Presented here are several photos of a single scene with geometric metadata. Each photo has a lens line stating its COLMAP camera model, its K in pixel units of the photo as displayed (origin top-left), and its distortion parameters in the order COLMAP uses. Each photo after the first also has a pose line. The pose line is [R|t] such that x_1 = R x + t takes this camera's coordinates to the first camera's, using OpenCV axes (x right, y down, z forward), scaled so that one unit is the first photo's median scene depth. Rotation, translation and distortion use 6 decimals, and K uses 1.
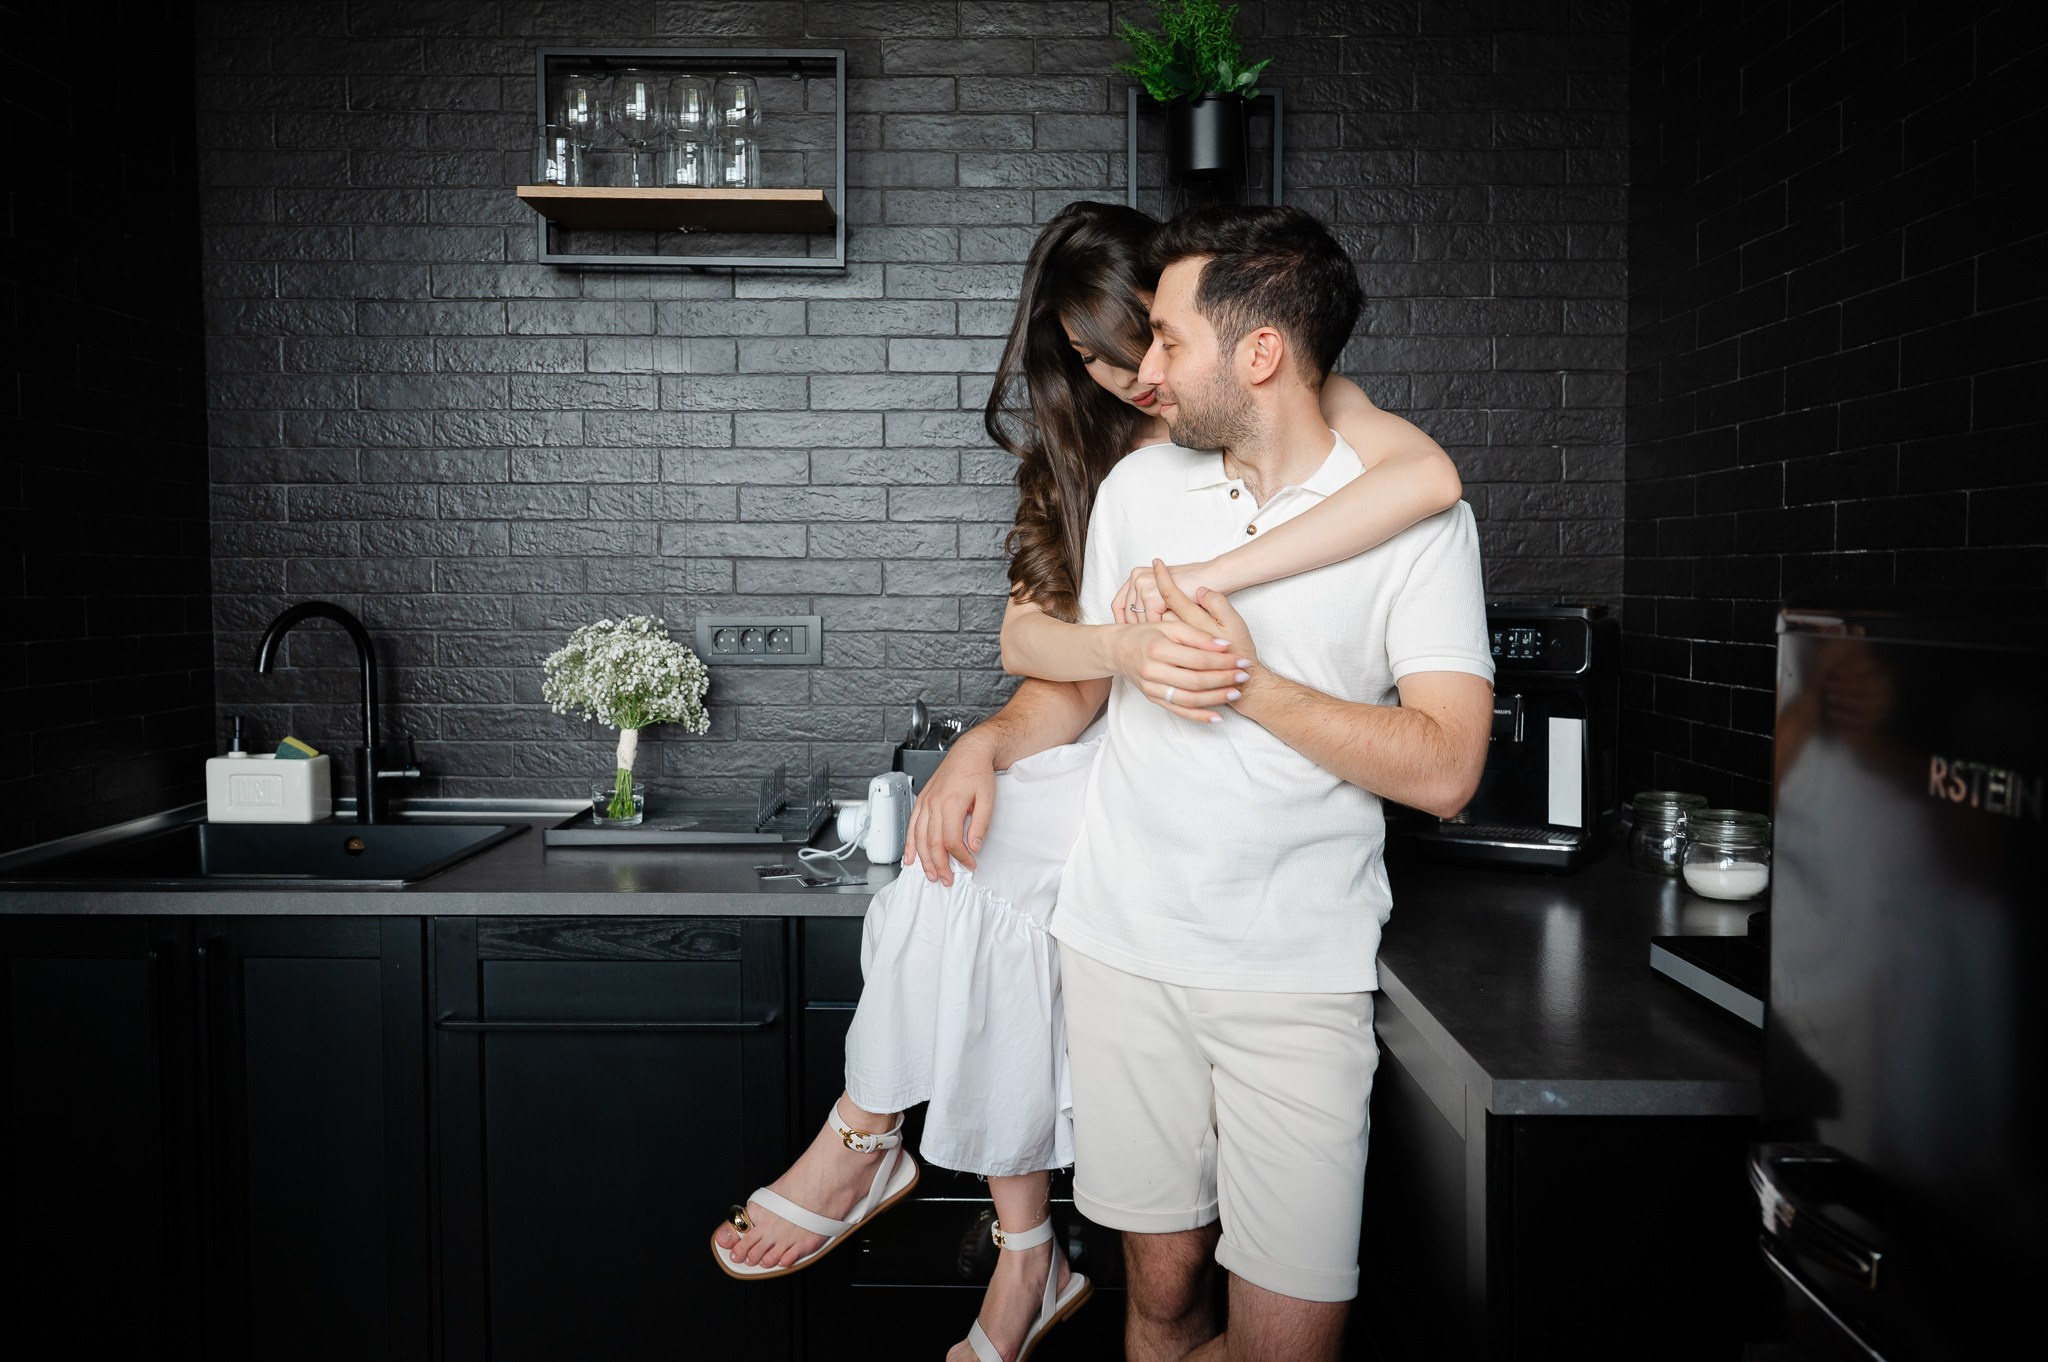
lens RADIAL K [[1293.1, 0, 1024.0], [0, 1293.1, 681.0], [0, 0, 1]] dist [0.003519, 0.000267]
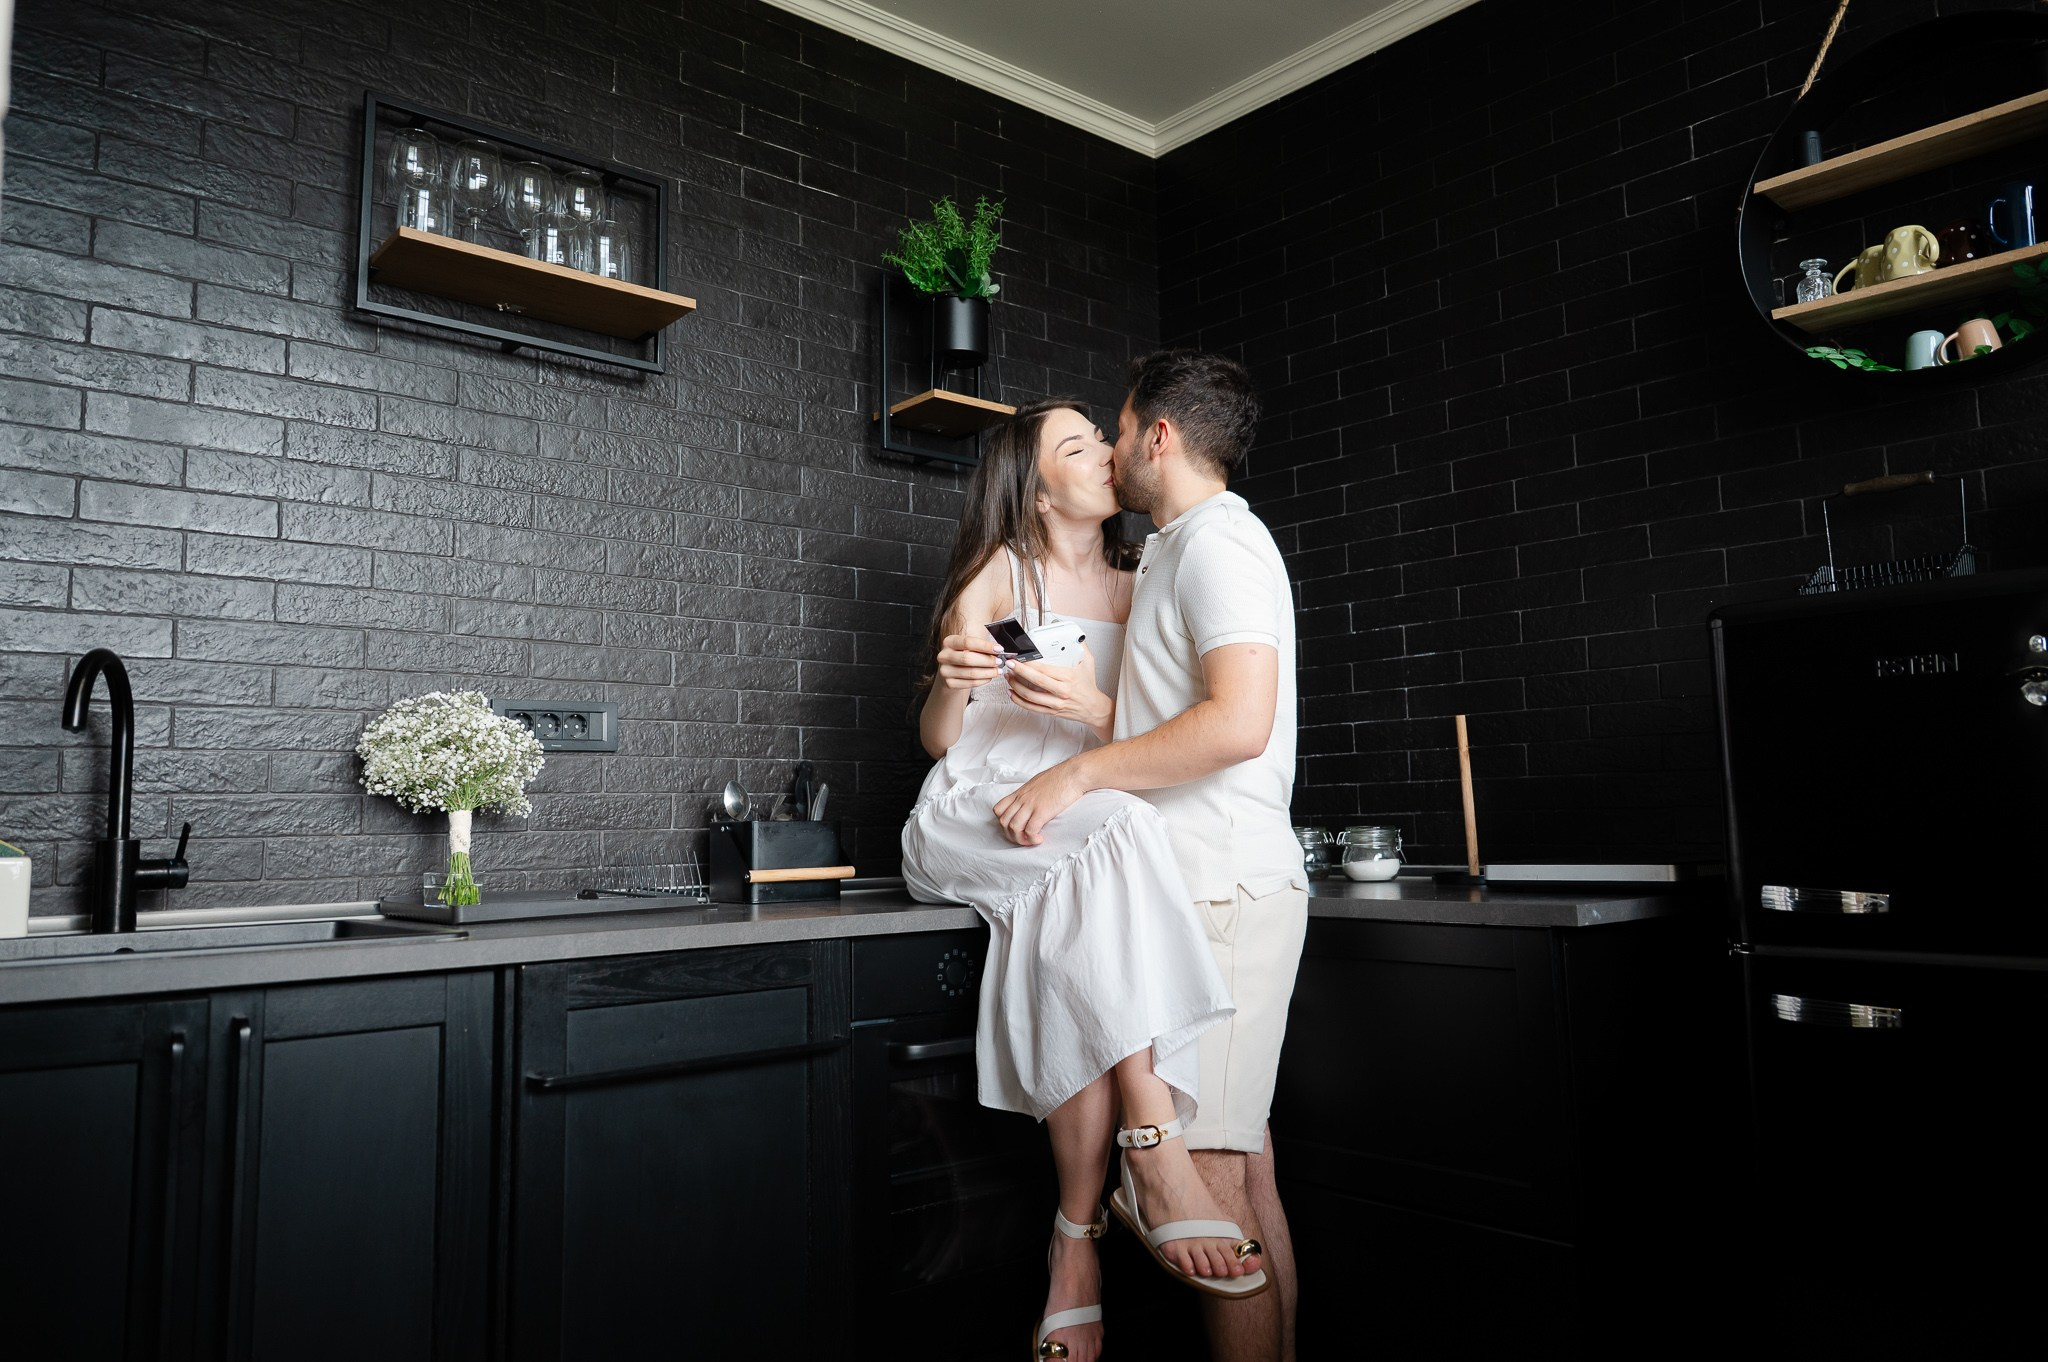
lens RADIAL K [[1417.0, 0, 1024.0], [0, 1417.0, 681.0], [0, 0, 1]] dist [-0.005871, -0.003425]
pose [[0.762638, 0.048106, 0.645034, -0.835494], [0.061134, 0.987406, -0.145920, 0.149482], [-0.643930, 0.150717, 0.750092, -0.015978]]
